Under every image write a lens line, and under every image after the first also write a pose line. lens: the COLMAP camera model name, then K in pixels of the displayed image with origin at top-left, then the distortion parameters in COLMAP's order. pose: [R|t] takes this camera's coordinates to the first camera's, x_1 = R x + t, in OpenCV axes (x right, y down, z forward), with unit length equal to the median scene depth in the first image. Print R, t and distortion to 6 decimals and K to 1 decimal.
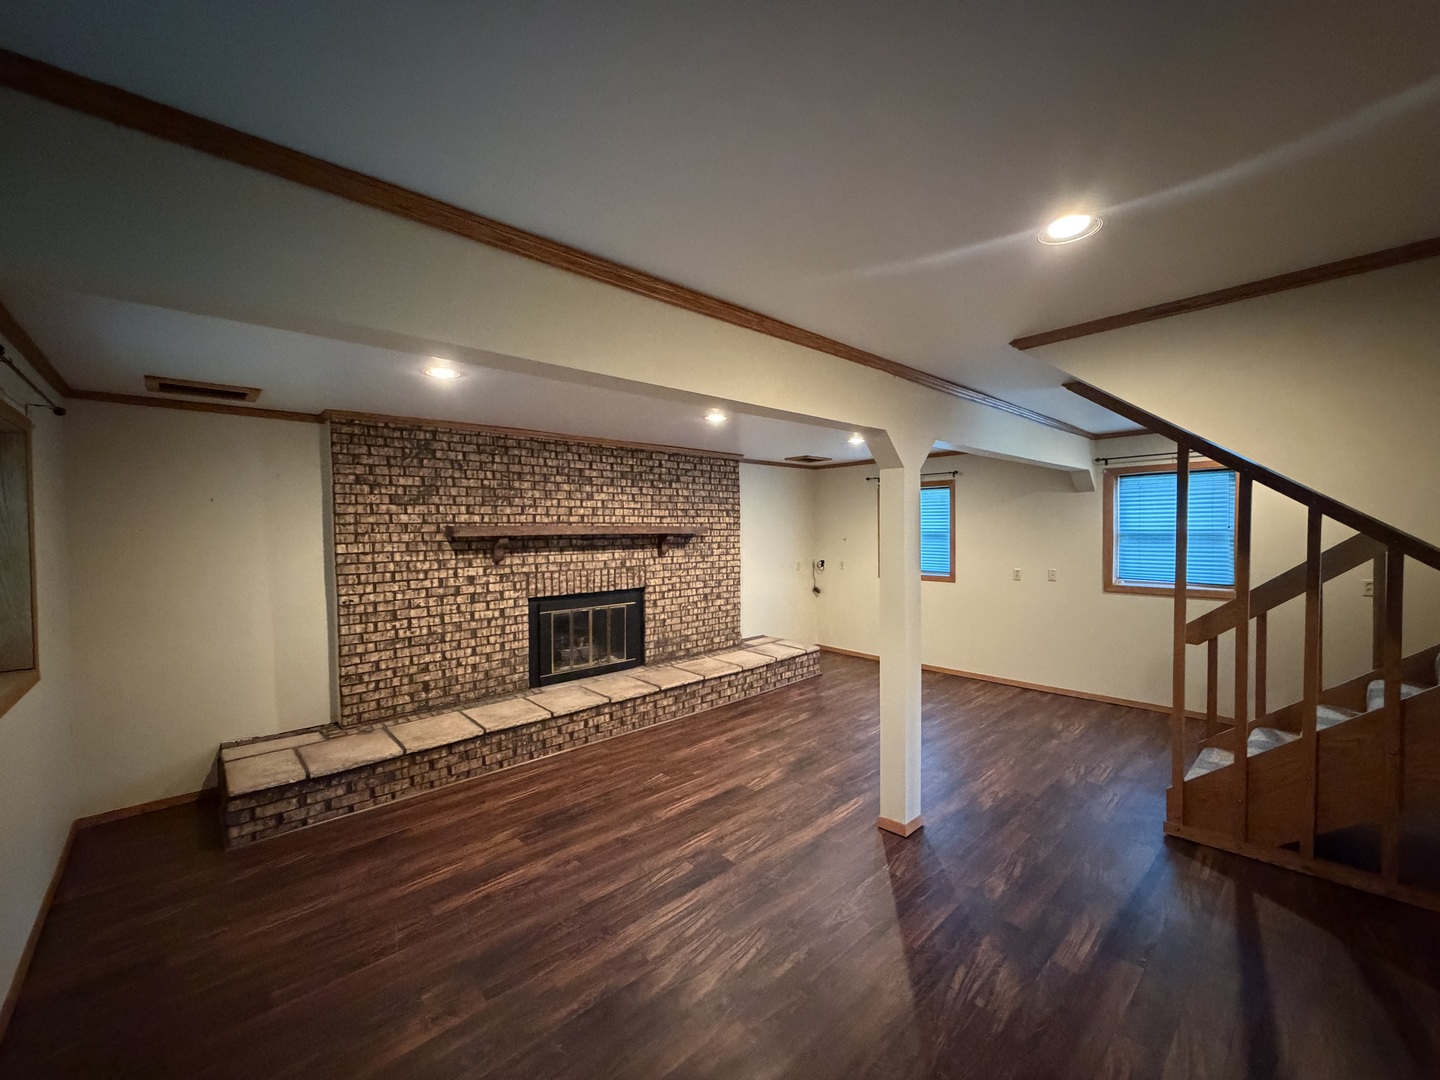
lens RADIAL K [[577.3, 0, 716.1], [0, 577.3, 540.6], [0, 0, 1]] dist [0.000100, -0.000514]
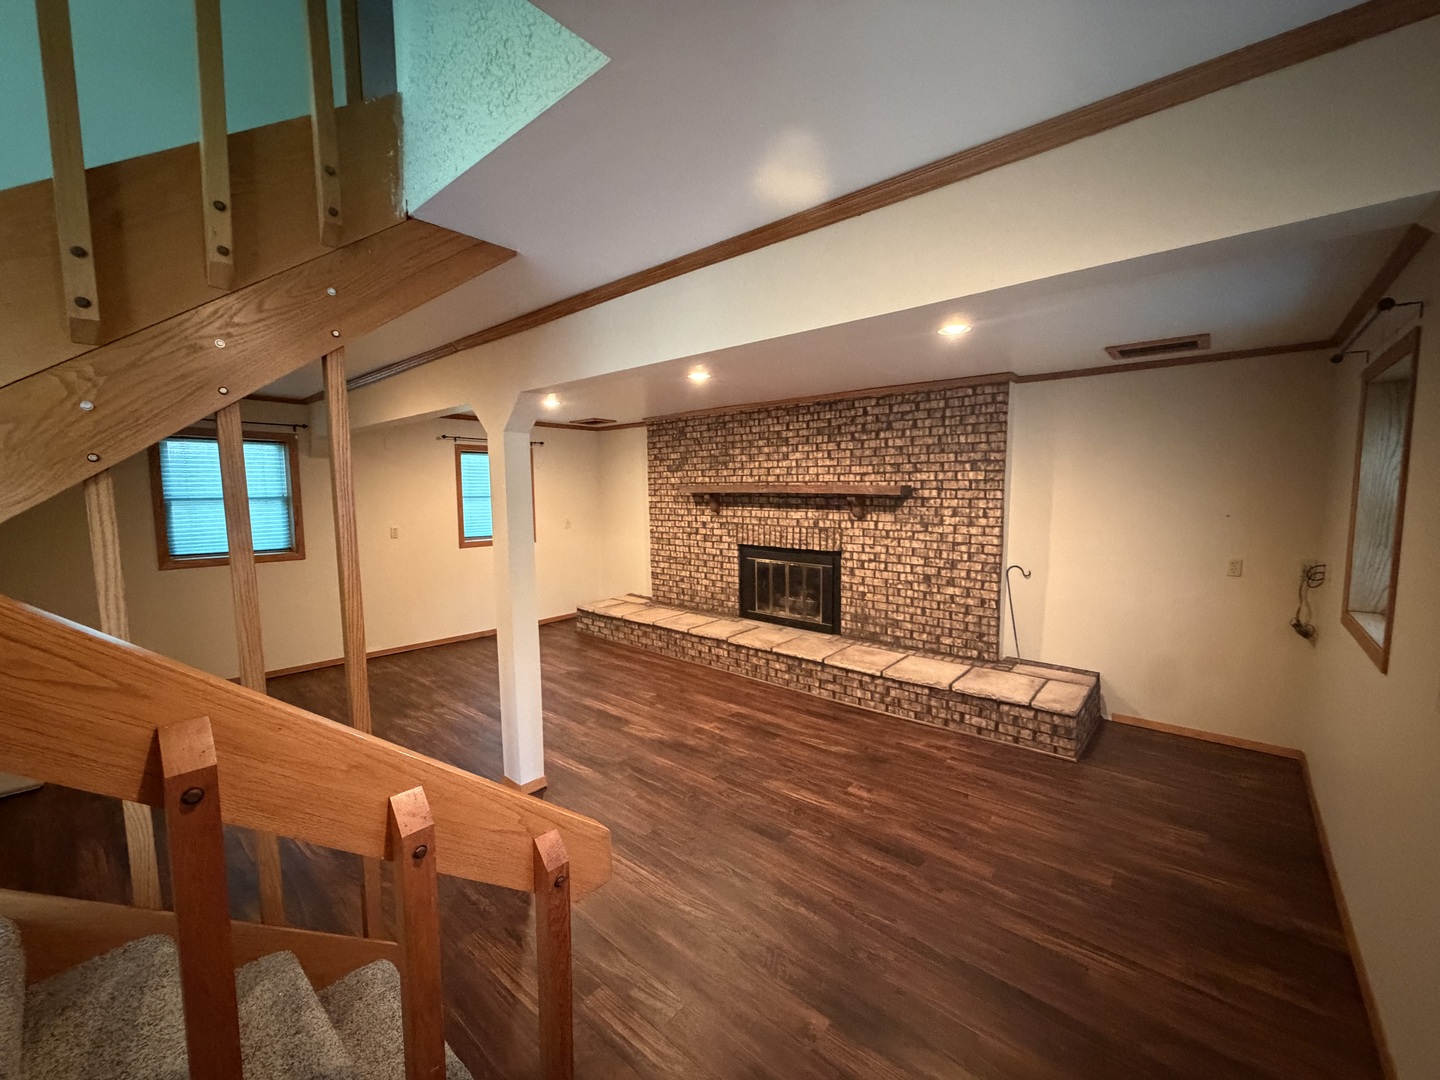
lens RADIAL K [[577.3, 0, 716.4], [0, 577.3, 541.3], [0, 0, 1]] dist [0.000100, -0.000514]
pose [[0.107323, 0.100998, -0.989081, 0.830783], [-0.016369, 0.994872, 0.099814, -0.026244], [0.994089, 0.005478, 0.108426, 0.770030]]
